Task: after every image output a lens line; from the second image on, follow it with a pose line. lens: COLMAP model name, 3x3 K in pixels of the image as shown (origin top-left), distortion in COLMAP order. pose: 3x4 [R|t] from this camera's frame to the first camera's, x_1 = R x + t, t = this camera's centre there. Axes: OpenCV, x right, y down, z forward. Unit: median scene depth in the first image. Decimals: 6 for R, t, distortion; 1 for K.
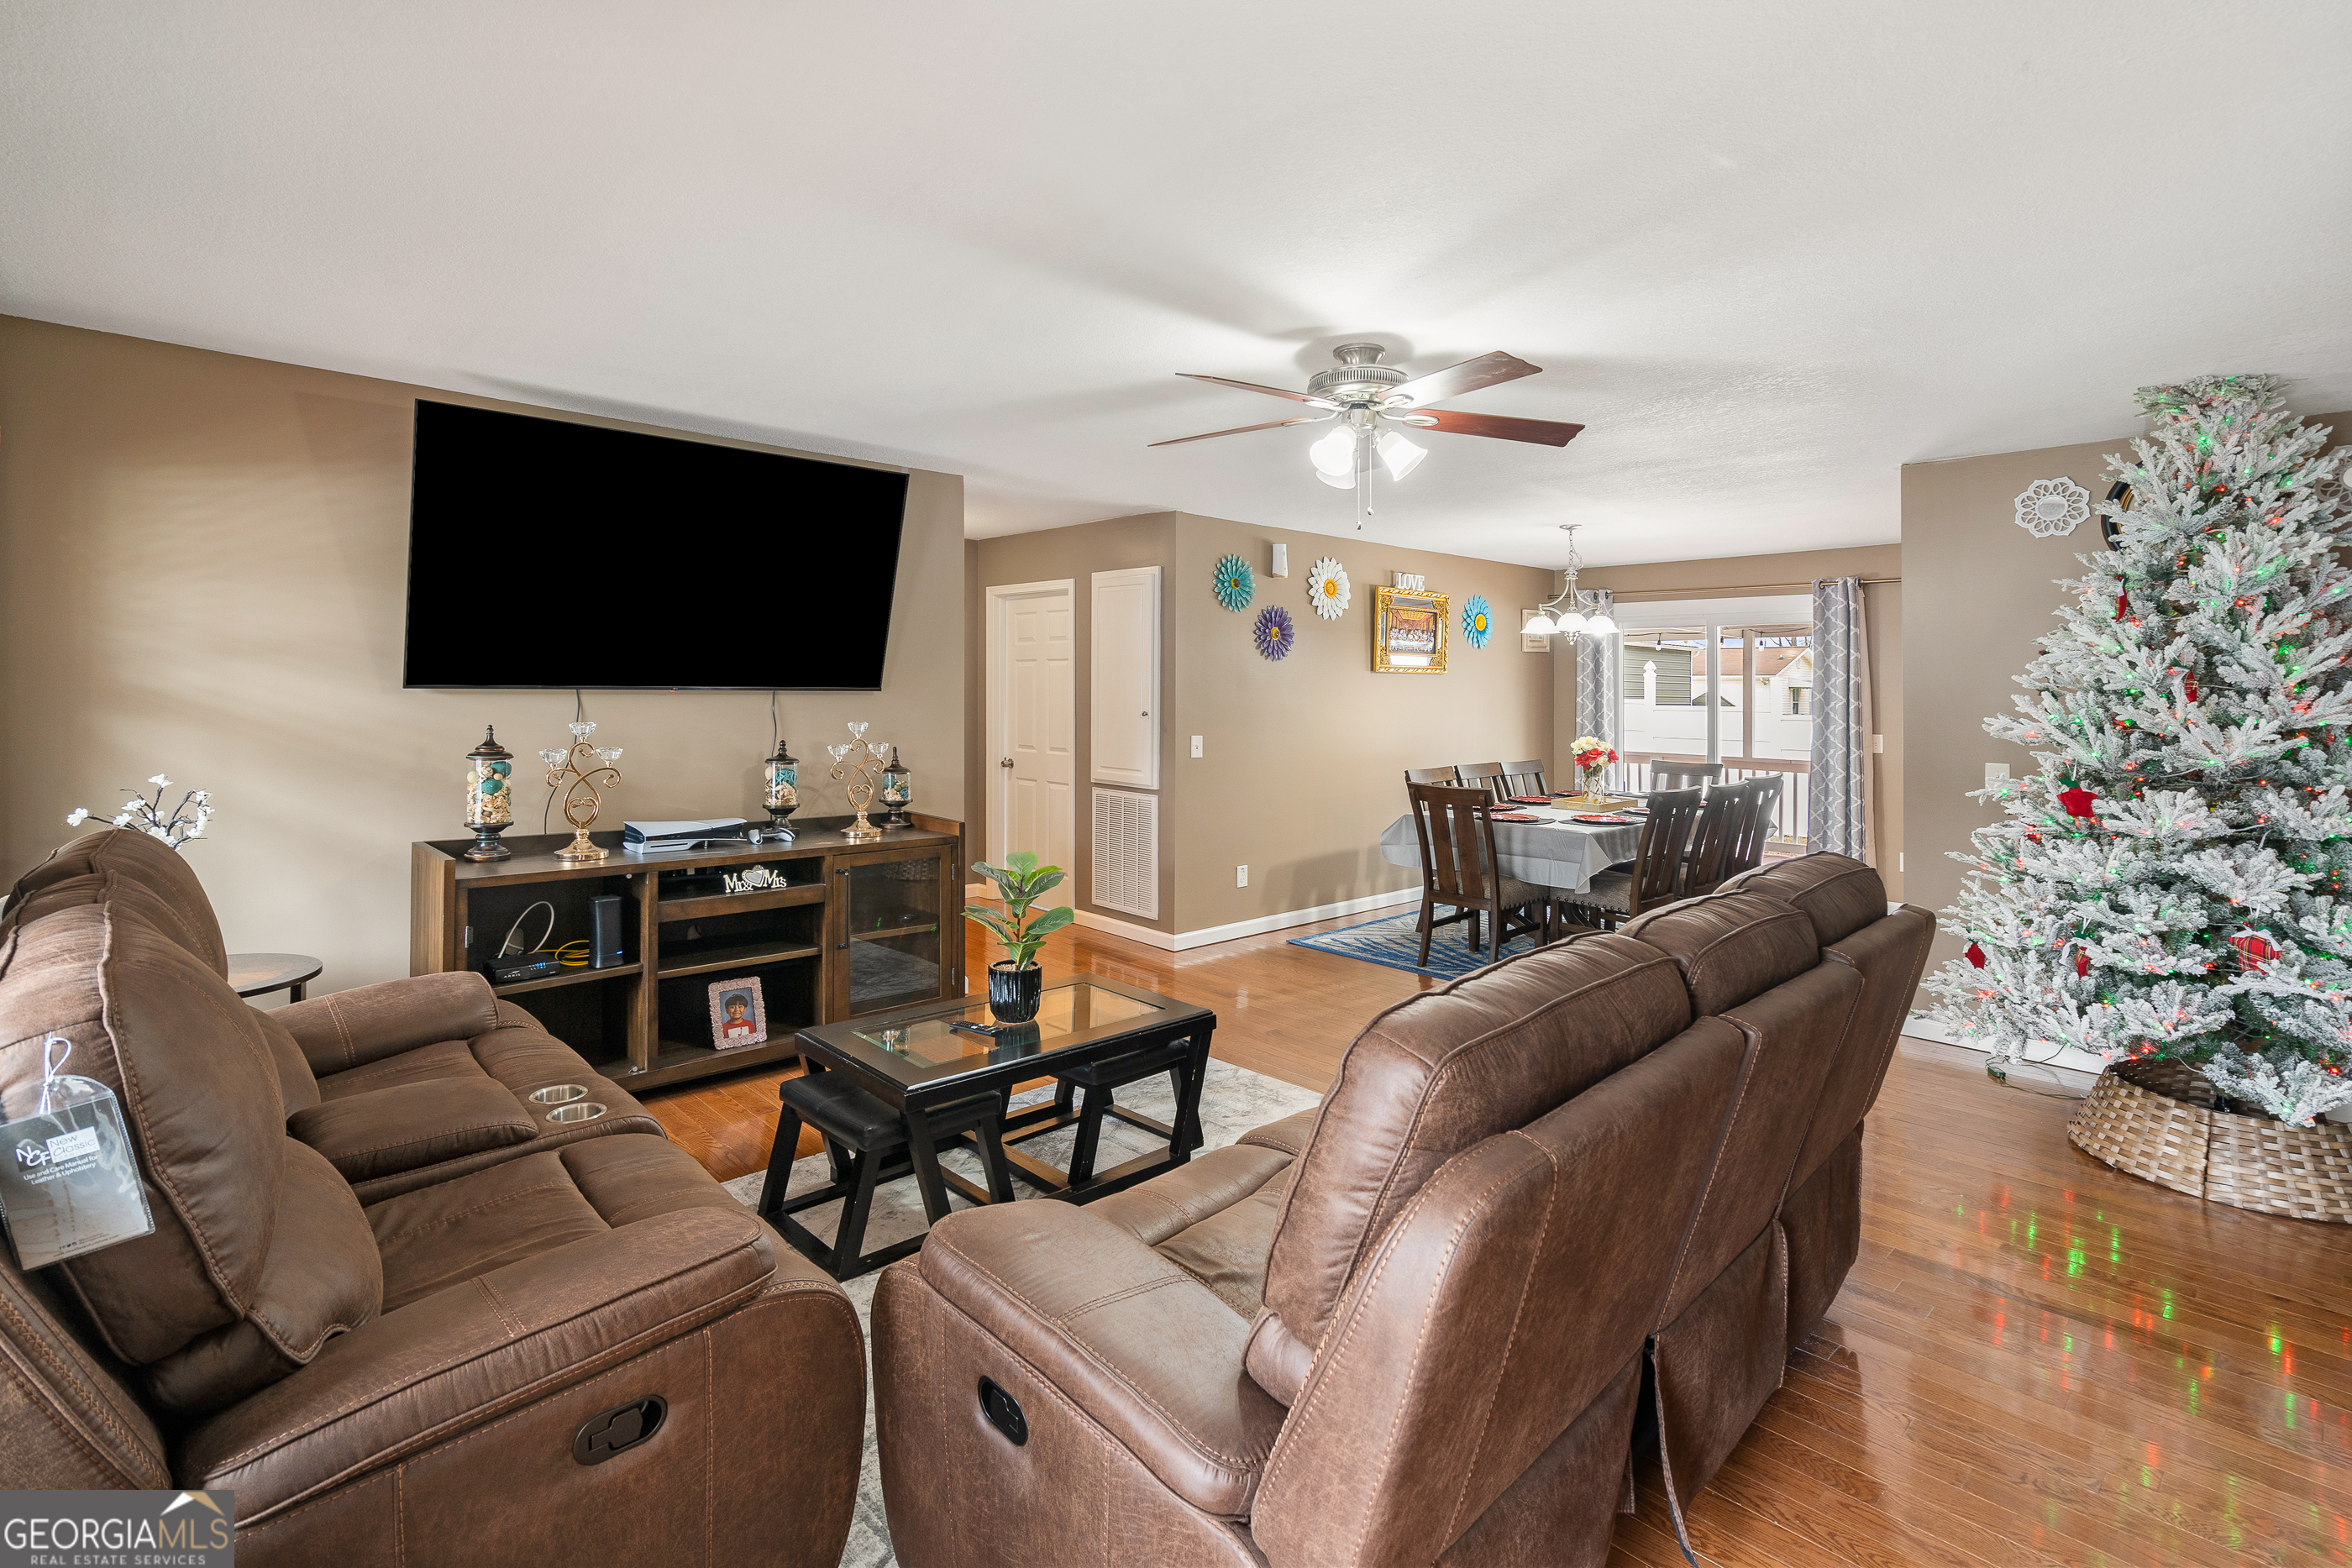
lens RADIAL K [[1102.9, 0, 1269.6], [0, 1102.9, 715.6], [0, 0, 1]] dist [0.000541, 0.000972]
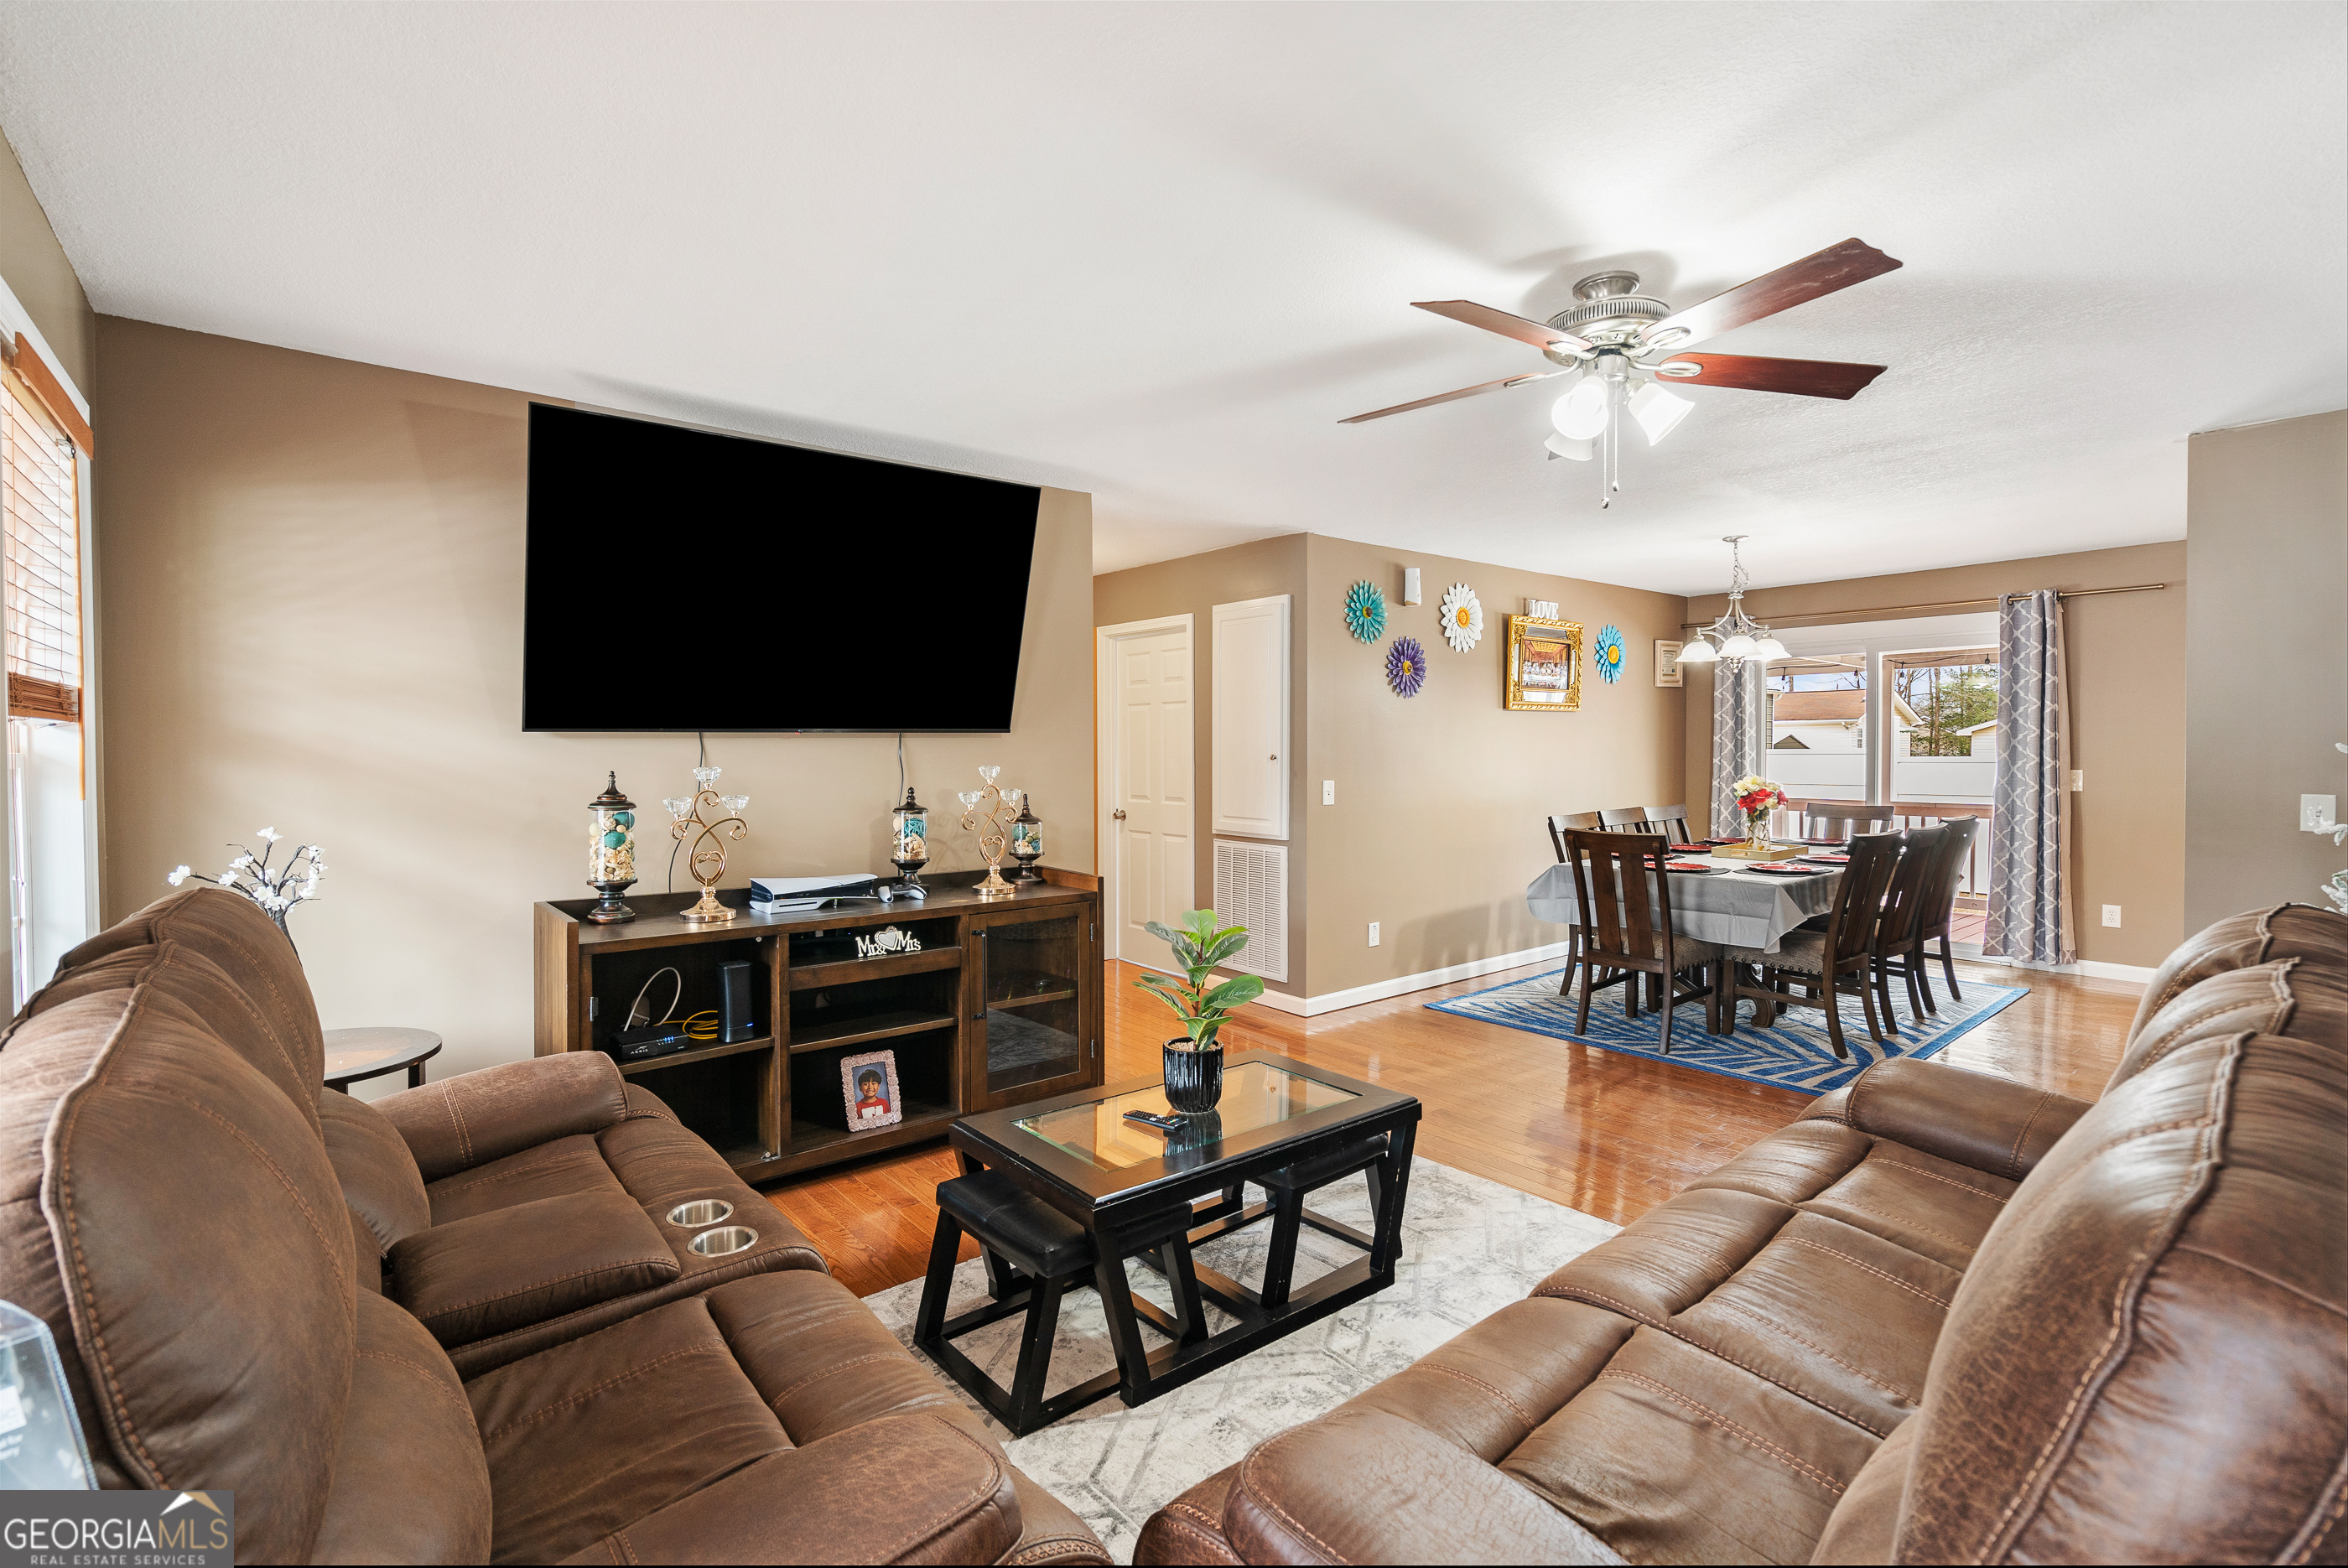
lens RADIAL K [[1060.7, 0, 1176.3], [0, 1060.7, 768.9], [0, 0, 1]] dist [0.000318, -0.000077]
pose [[0.992305, -0.021612, -0.121915, -0.128486], [0.020705, 0.999748, -0.008699, 0.020782], [0.122072, 0.006108, 0.992502, 0.176356]]
